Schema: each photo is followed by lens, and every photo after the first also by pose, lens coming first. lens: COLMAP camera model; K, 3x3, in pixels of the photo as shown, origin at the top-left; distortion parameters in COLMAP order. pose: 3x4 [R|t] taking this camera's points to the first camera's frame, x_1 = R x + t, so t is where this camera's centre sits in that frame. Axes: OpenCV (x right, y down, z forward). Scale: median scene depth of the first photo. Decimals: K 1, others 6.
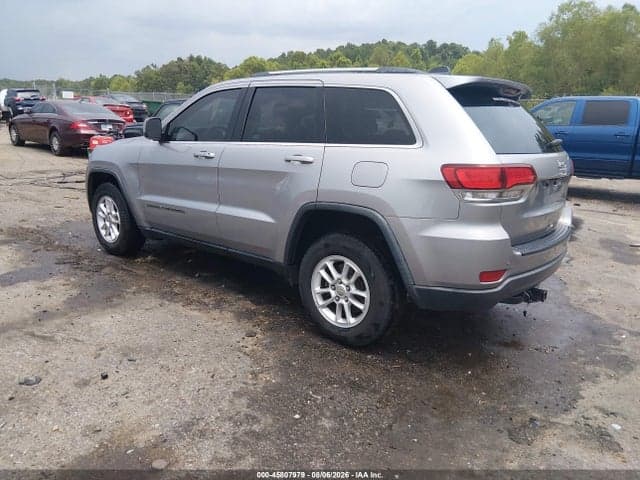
lens RADIAL K [[533.3, 0, 320.2], [0, 533.3, 206.6], [0, 0, 1]] dist [0.002557, -0.004714]
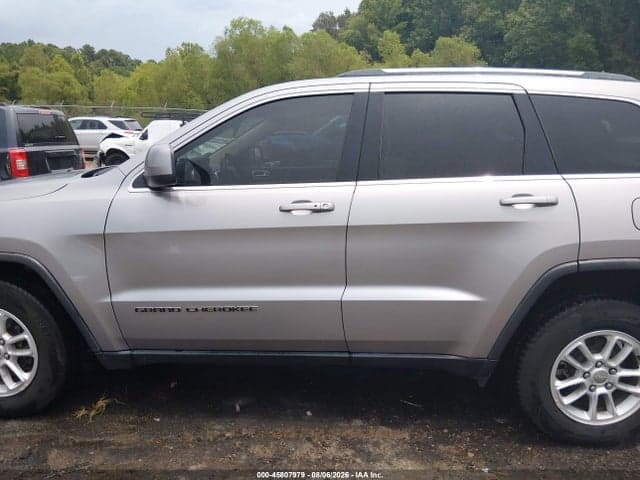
lens RADIAL K [[533.3, 0, 320.2], [0, 533.3, 206.6], [0, 0, 1]] dist [0.002557, -0.004714]
pose [[0.790782, -0.104163, 0.603170, -0.084904], [0.115695, 0.993087, 0.019817, -0.016283], [-0.601065, 0.054113, 0.797366, 0.080774]]
